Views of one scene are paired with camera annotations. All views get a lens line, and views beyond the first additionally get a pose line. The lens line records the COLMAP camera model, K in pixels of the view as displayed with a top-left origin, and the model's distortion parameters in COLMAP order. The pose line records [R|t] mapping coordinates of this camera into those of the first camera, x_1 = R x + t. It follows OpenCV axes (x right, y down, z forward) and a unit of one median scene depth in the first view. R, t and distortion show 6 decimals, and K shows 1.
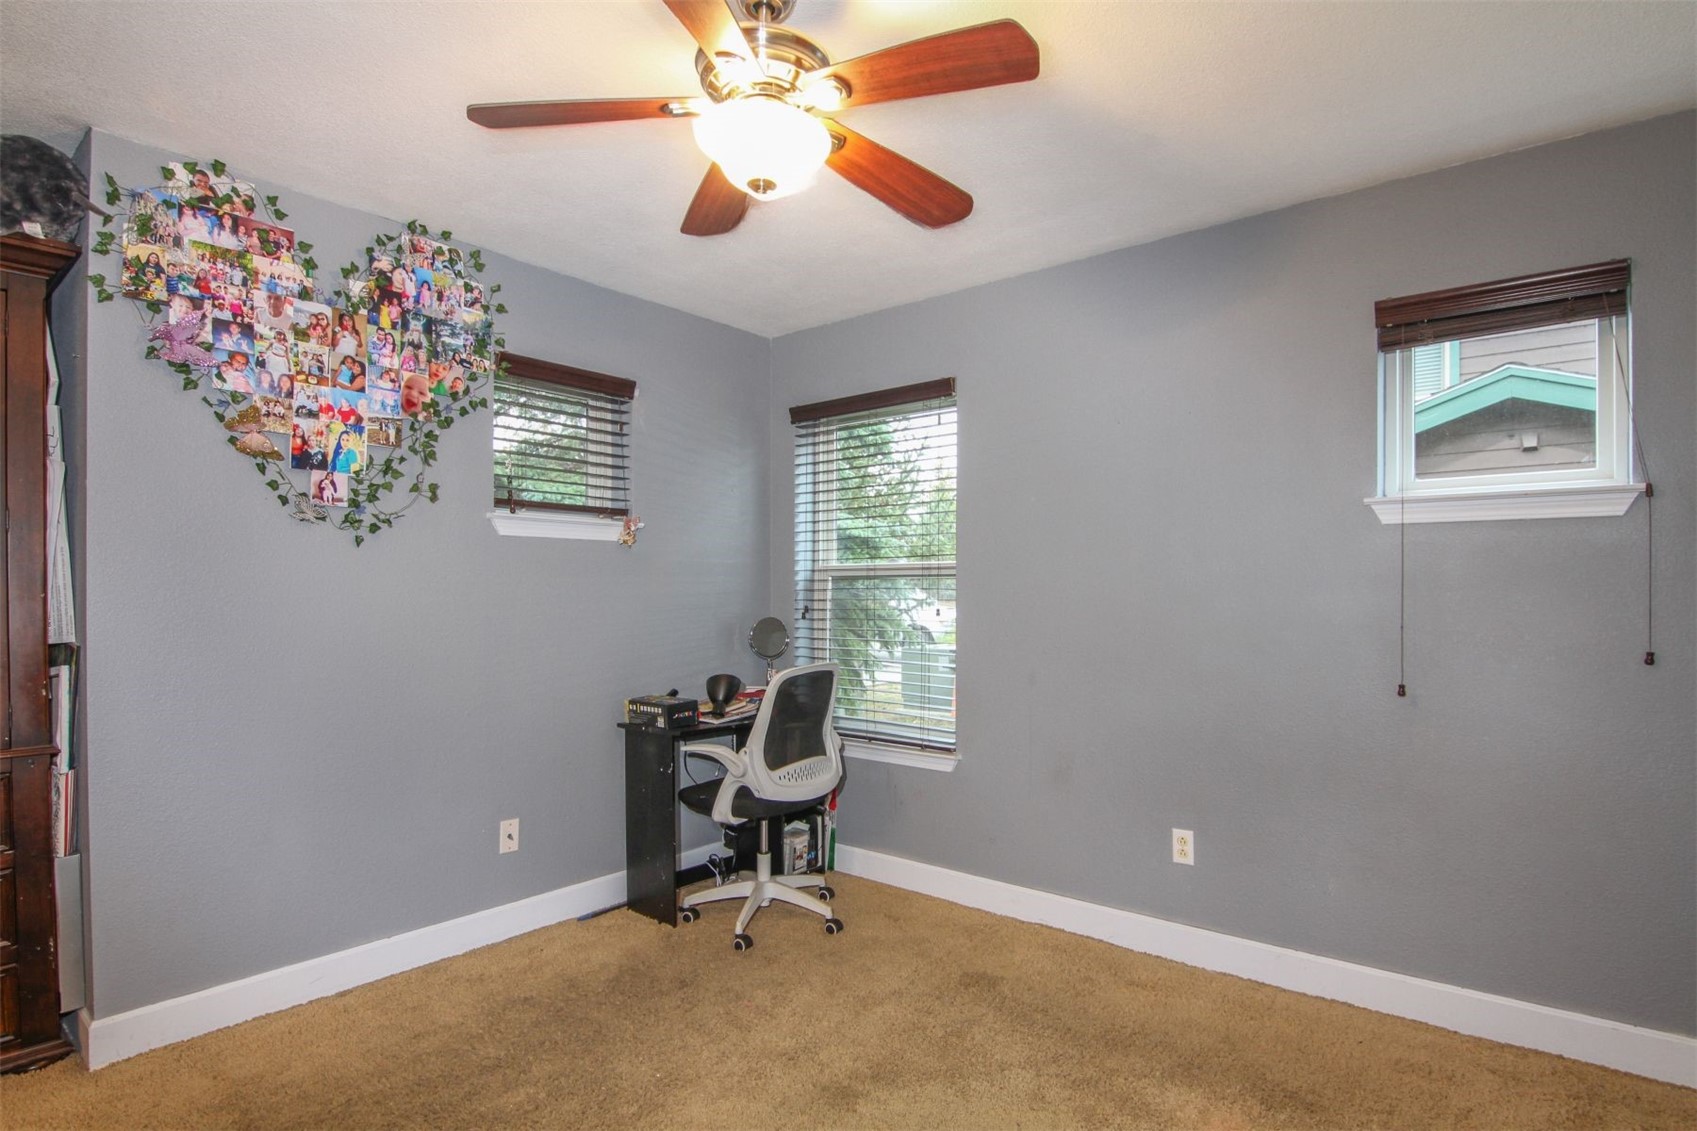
lens RADIAL K [[871.2, 0, 872.2], [0, 871.2, 590.3], [0, 0, 1]] dist [-0.000965, -0.015551]
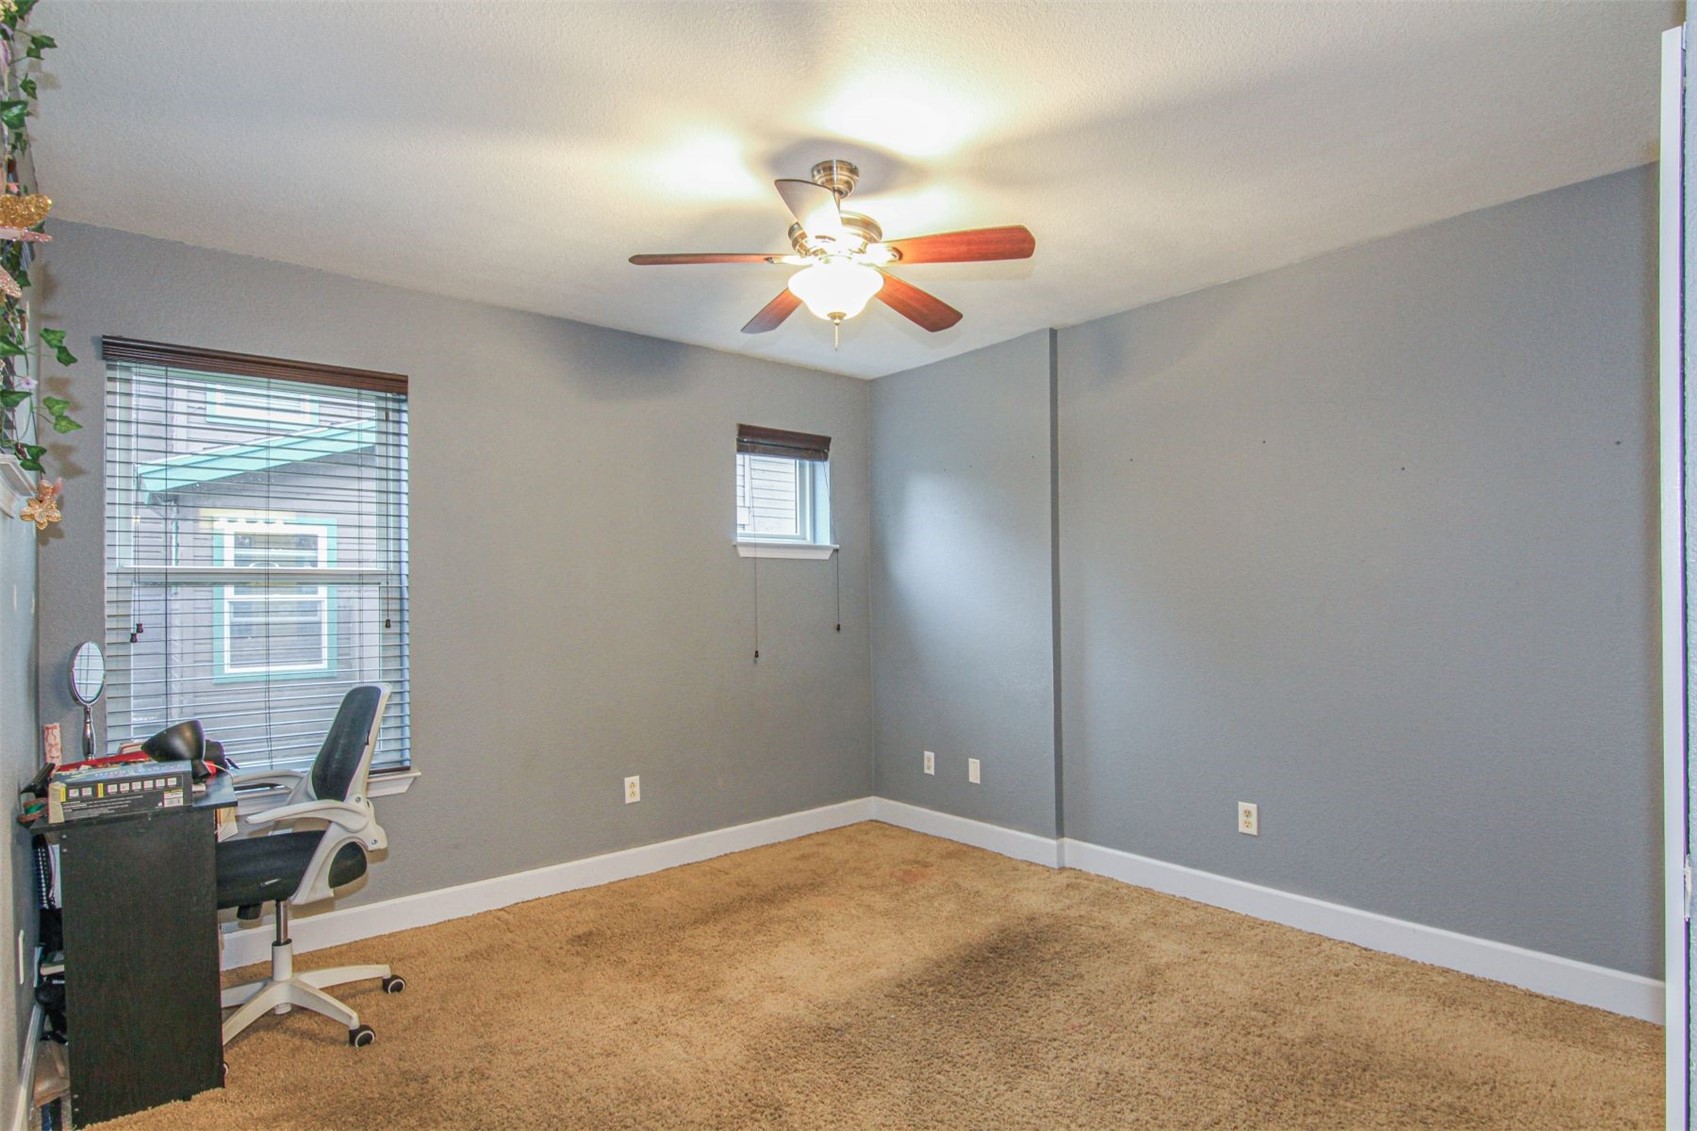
lens RADIAL K [[871.2, 0, 872.2], [0, 871.2, 590.3], [0, 0, 1]] dist [-0.000965, -0.015551]
pose [[0.167256, 0.005180, 0.985900, -0.468580], [0.005045, 0.999969, -0.006110, -0.000041], [-0.985901, 0.005995, 0.167225, 0.216636]]
